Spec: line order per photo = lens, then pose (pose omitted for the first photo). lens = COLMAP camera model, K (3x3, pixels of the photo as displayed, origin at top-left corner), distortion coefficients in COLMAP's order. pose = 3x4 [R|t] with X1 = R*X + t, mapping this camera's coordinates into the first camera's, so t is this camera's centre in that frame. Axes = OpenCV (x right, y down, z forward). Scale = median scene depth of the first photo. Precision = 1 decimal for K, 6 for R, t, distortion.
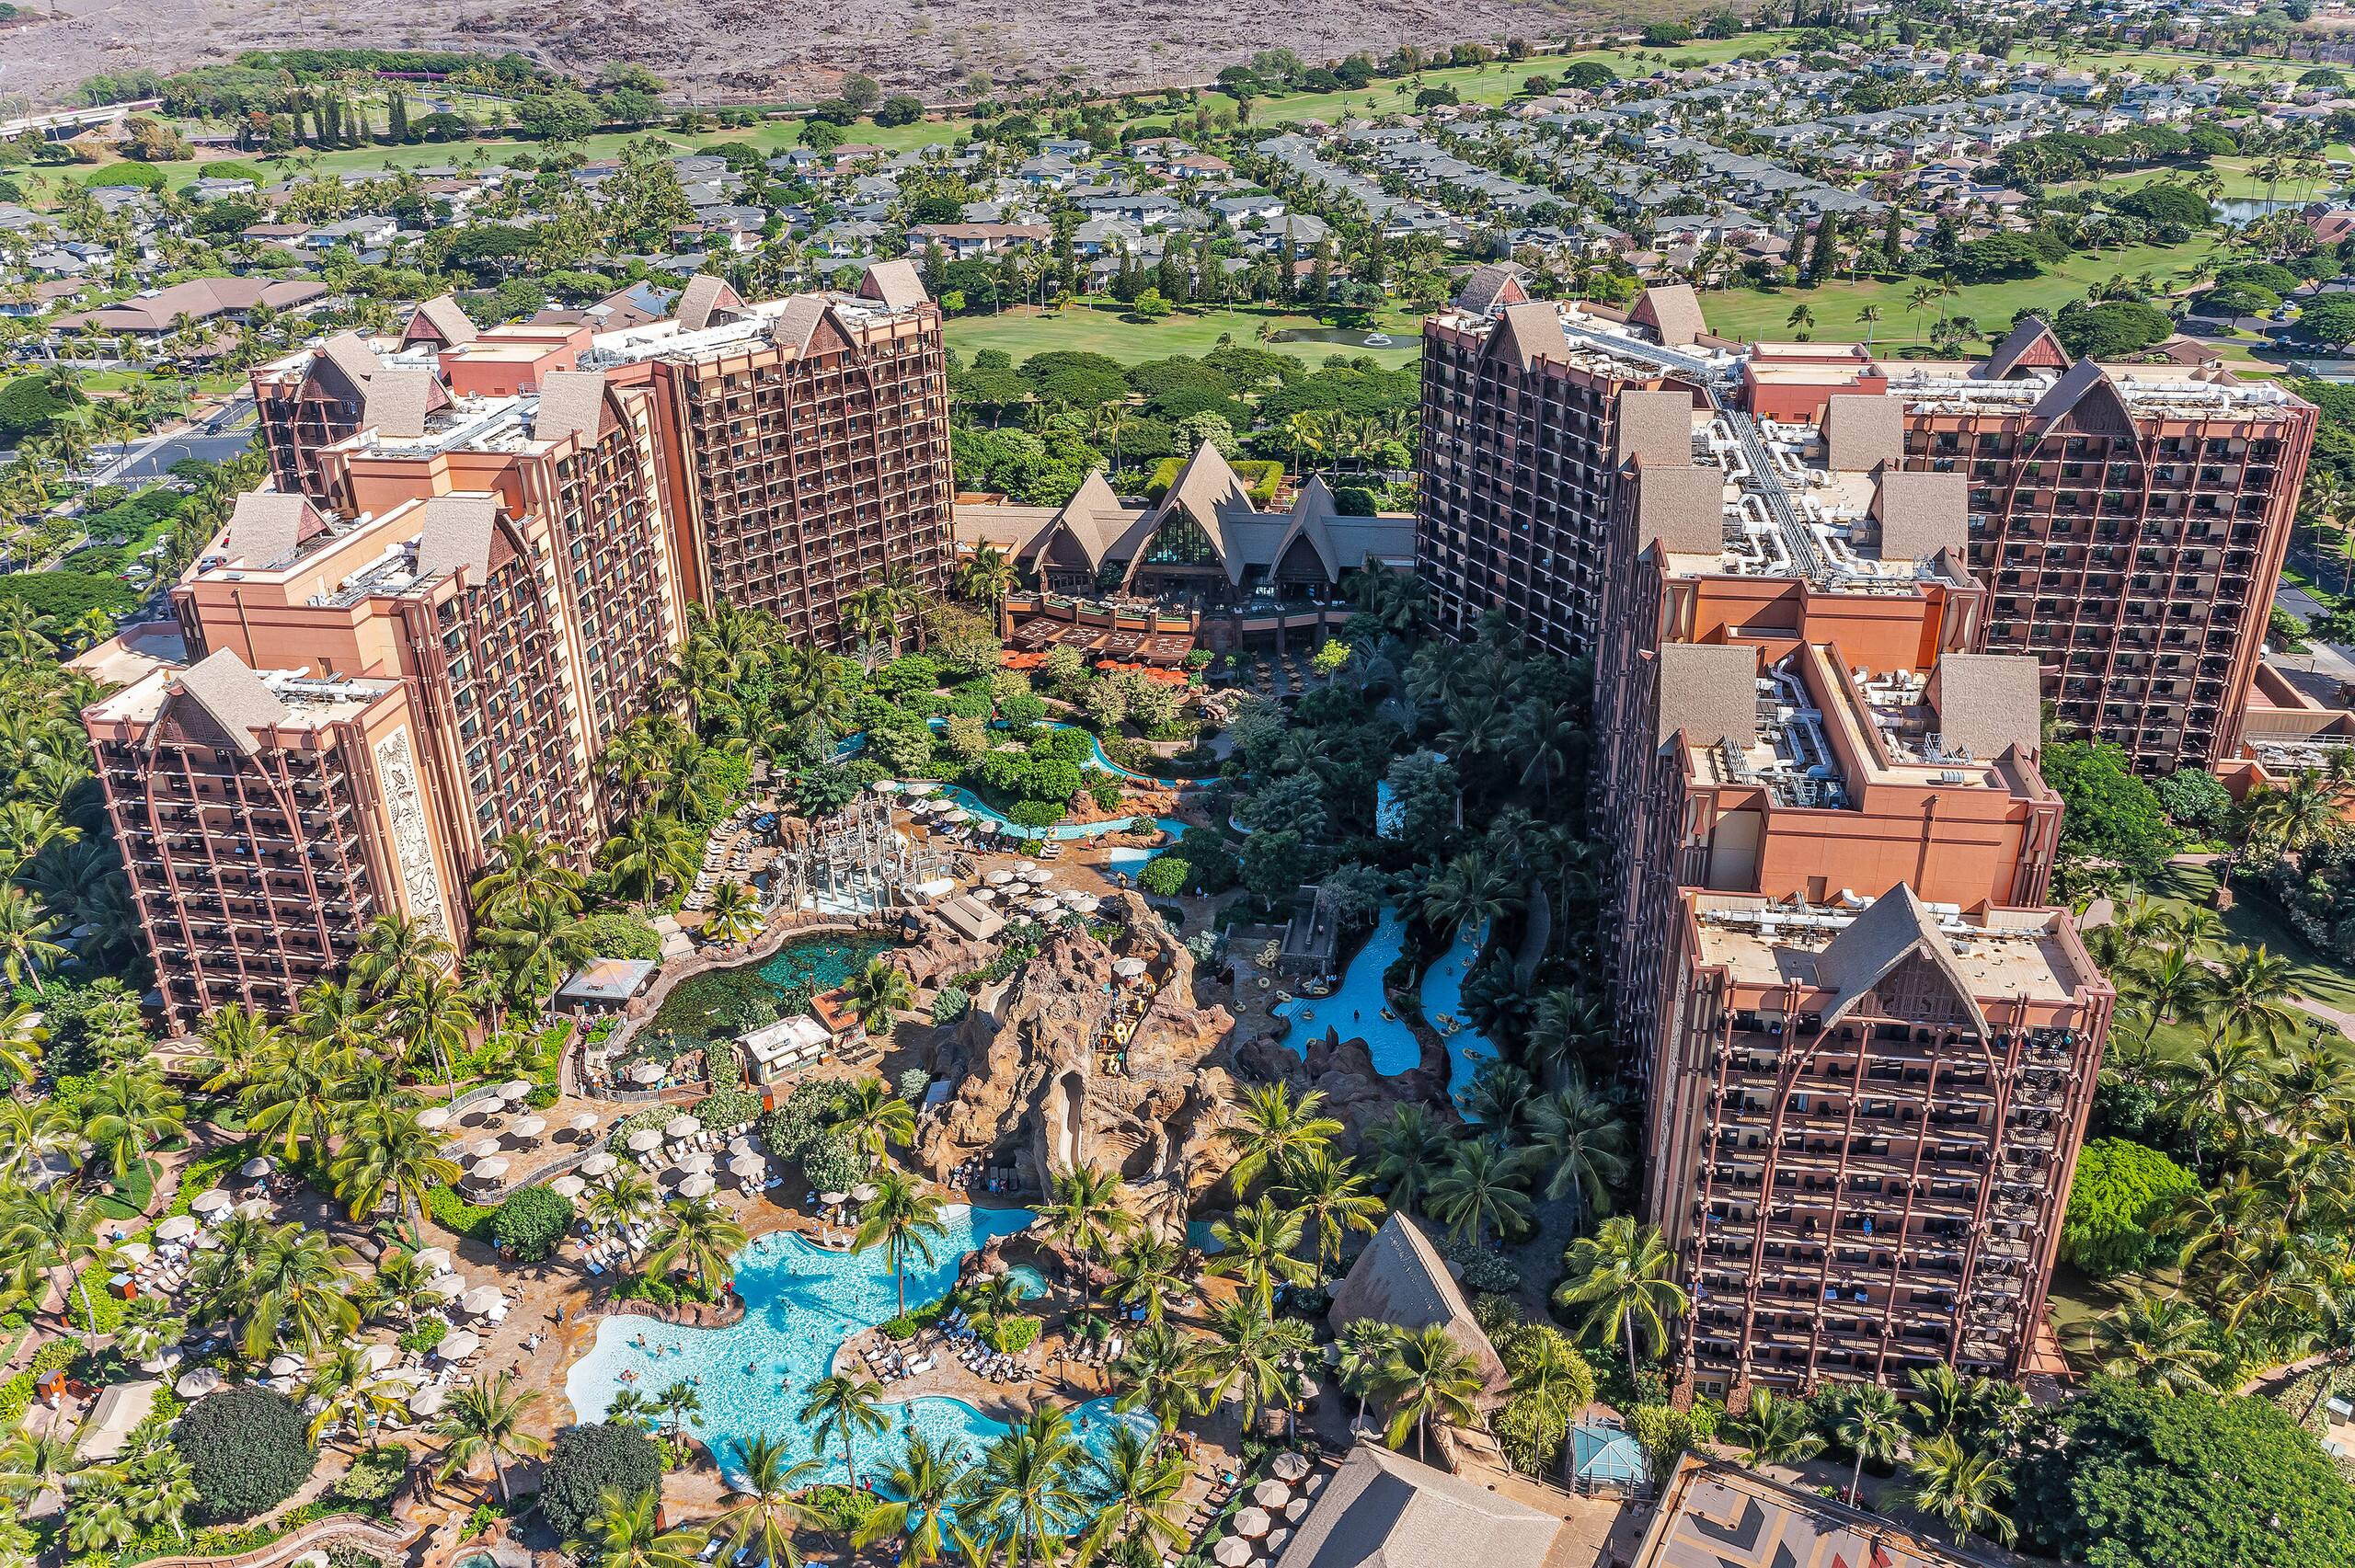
lens RADIAL K [[1894.9, 0, 1182.9], [0, 1894.9, 753.4], [0, 0, 1]] dist [-0.008502, 0.000010]
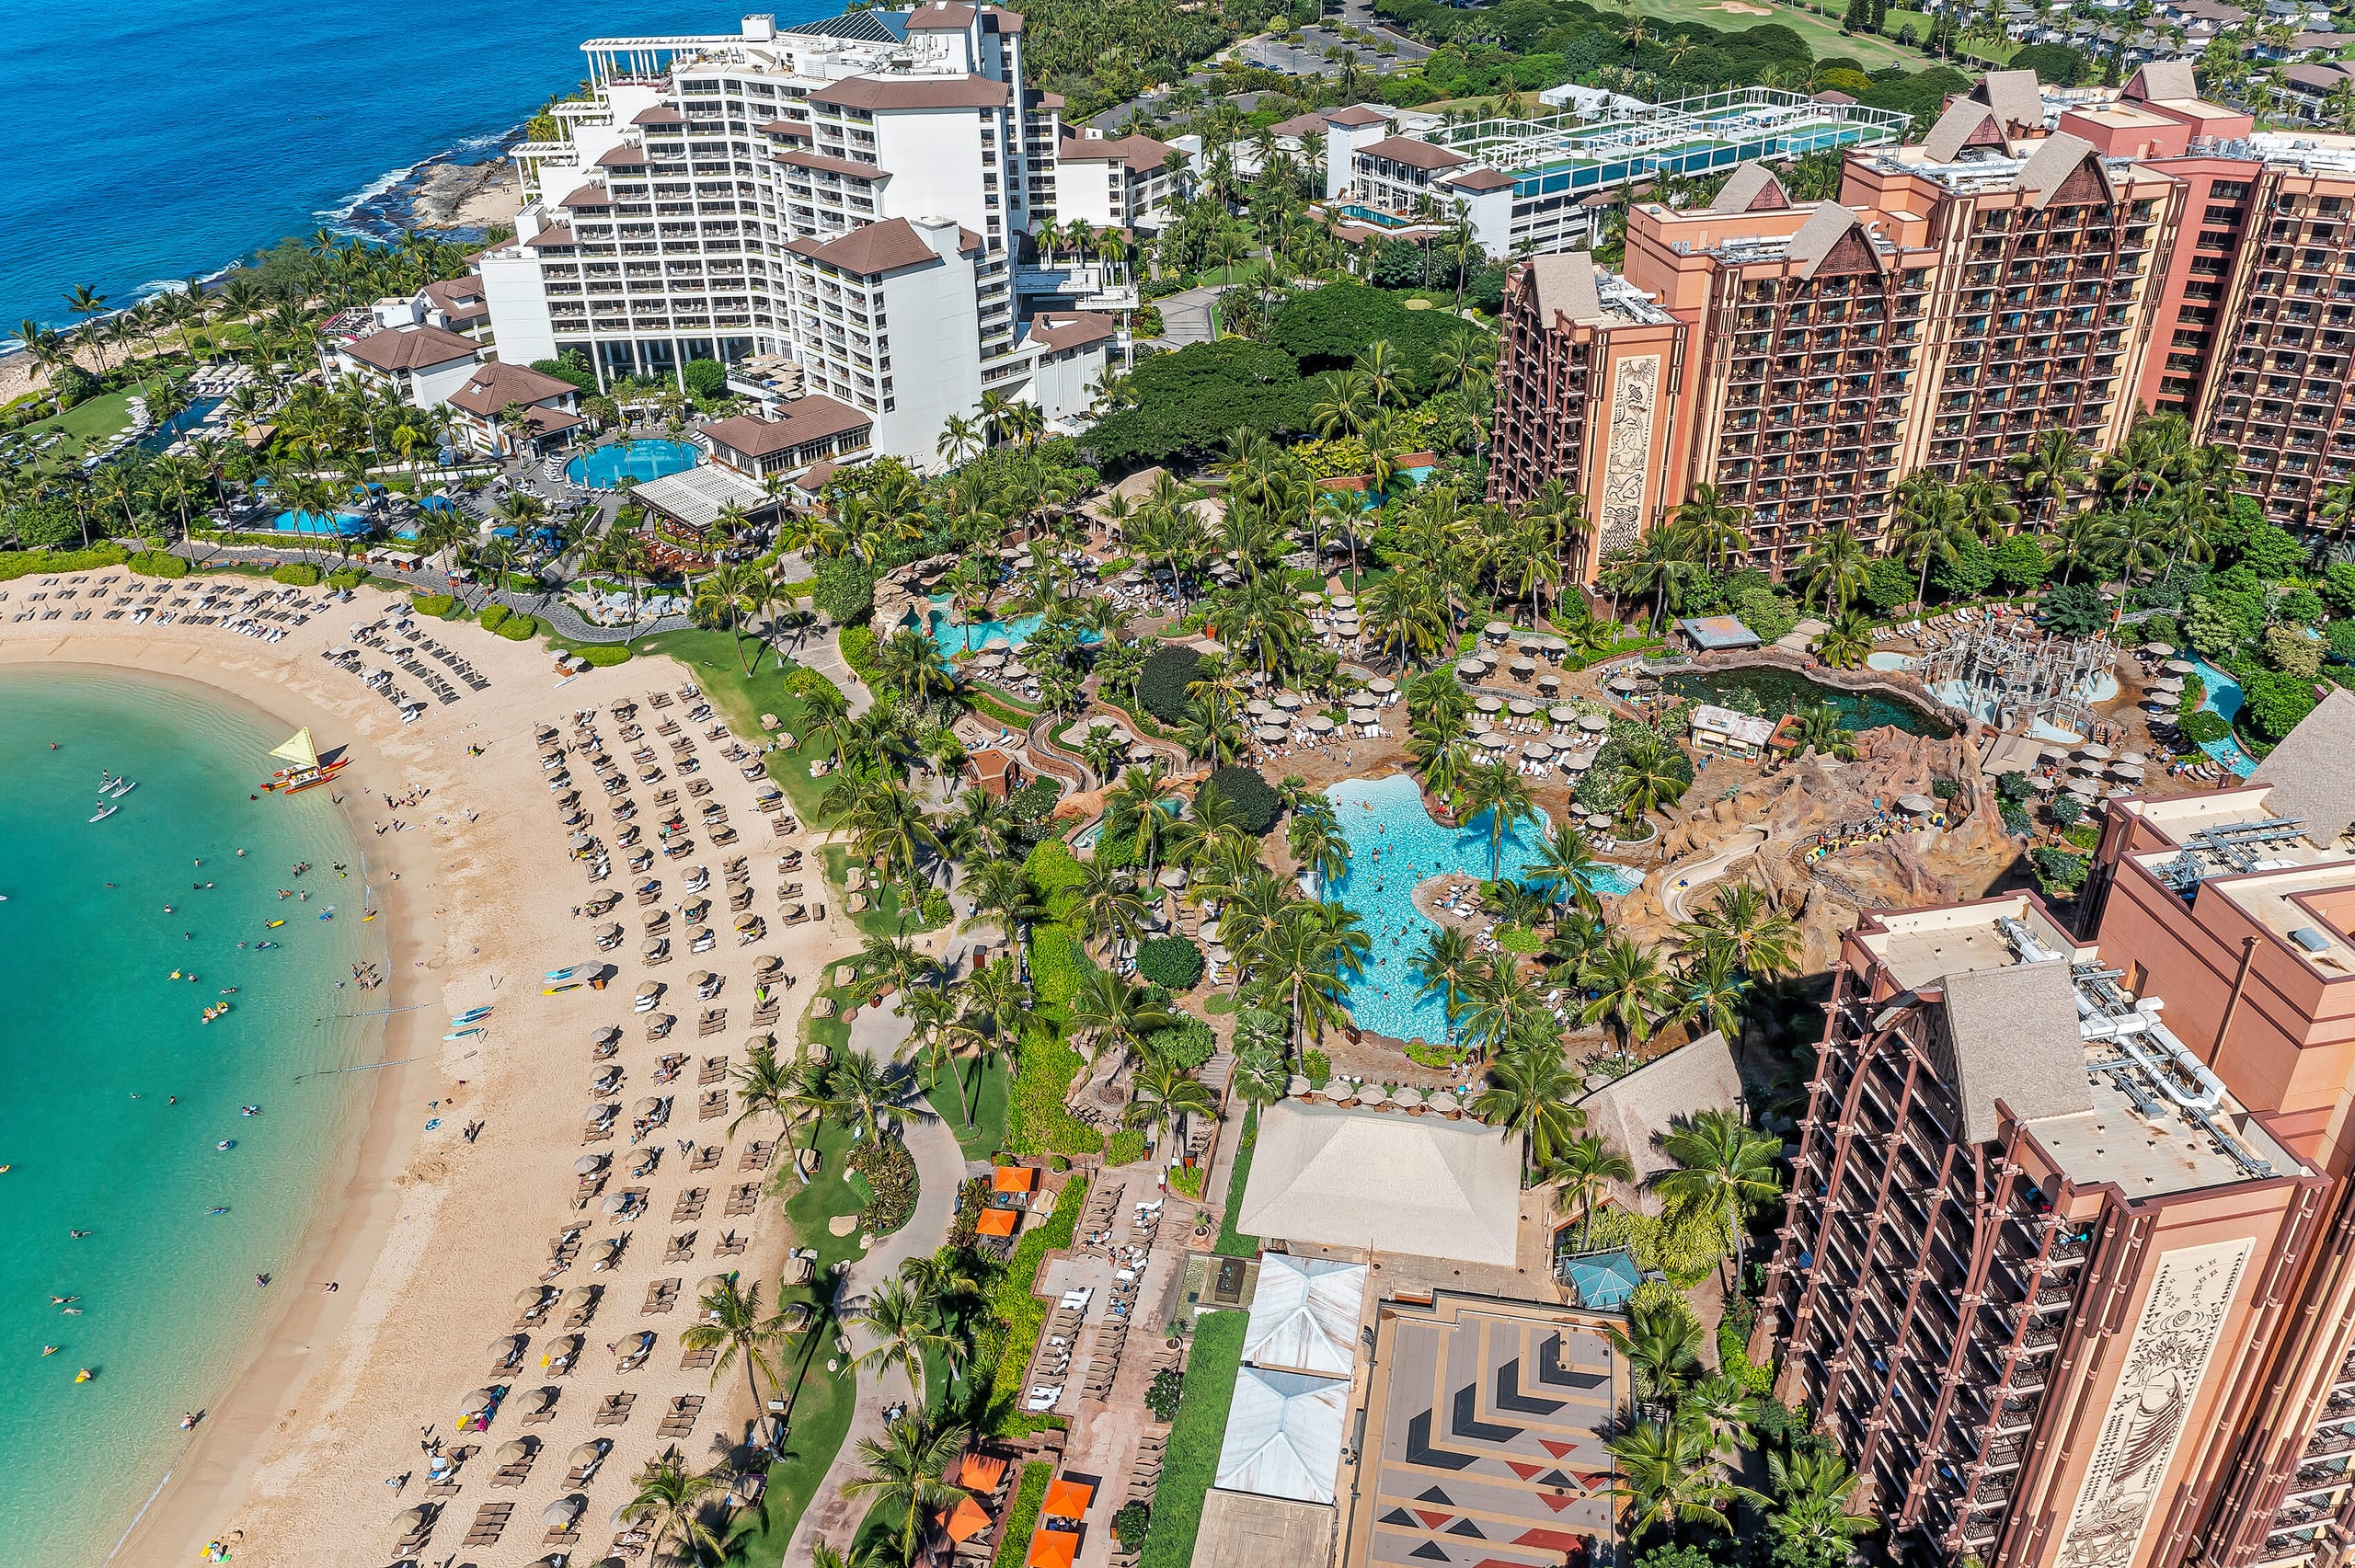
lens RADIAL K [[1894.9, 0, 1182.9], [0, 1894.9, 753.4], [0, 0, 1]] dist [-0.008502, 0.000010]
pose [[0.337241, 0.487914, -0.805114, 0.576475], [-0.388274, 0.851176, 0.353190, -0.102982], [0.857620, 0.193495, 0.476495, 0.174734]]
